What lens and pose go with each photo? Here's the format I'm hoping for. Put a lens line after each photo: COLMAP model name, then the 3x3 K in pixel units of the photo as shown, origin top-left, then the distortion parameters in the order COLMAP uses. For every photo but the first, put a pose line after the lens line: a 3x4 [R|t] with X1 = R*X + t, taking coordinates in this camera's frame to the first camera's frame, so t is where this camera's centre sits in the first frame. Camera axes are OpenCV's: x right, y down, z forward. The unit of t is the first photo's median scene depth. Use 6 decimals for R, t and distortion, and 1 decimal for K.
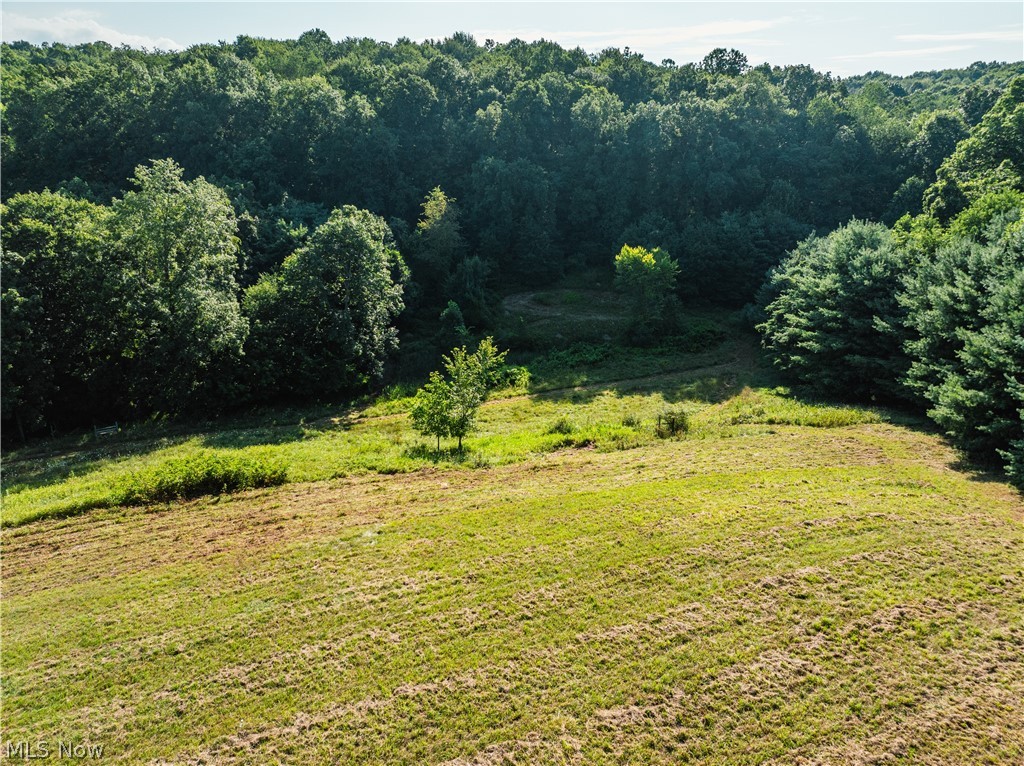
lens RADIAL K [[721.9, 0, 516.5], [0, 721.9, 380.6], [0, 0, 1]] dist [-0.051469, 0.021540]
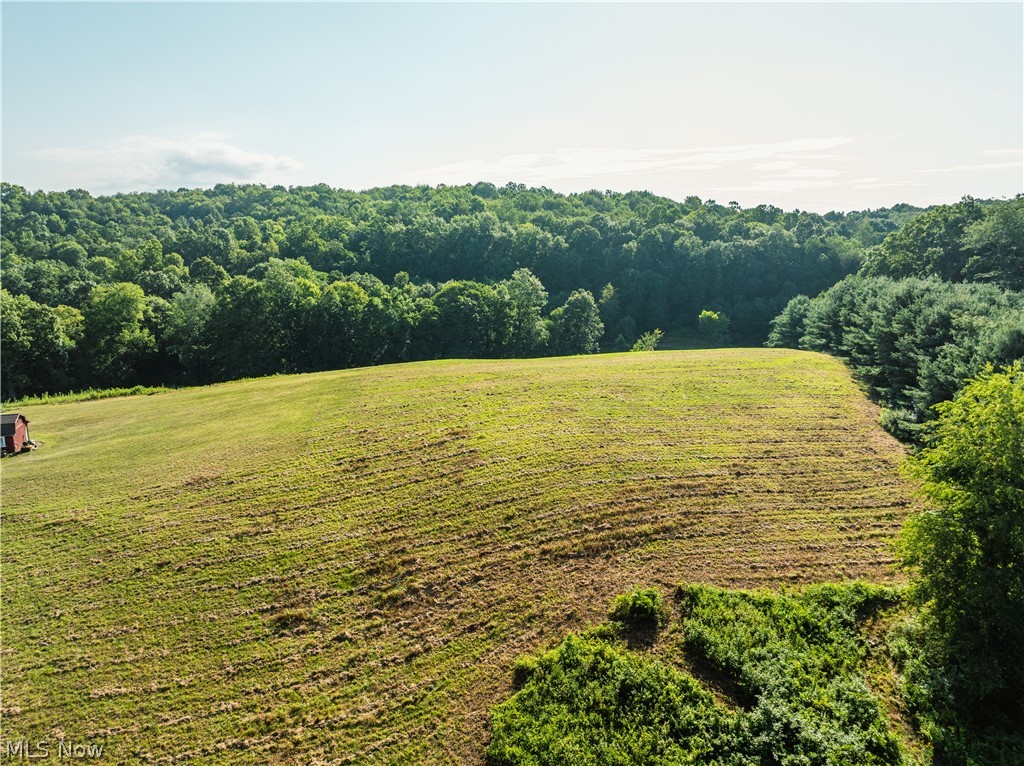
lens RADIAL K [[721.9, 0, 516.5], [0, 721.9, 380.6], [0, 0, 1]] dist [-0.051469, 0.021540]
pose [[0.994526, 0.023520, -0.101811, -0.134327], [-0.038073, 0.988924, -0.143459, 0.260016], [0.097309, 0.146549, 0.984406, -0.840242]]
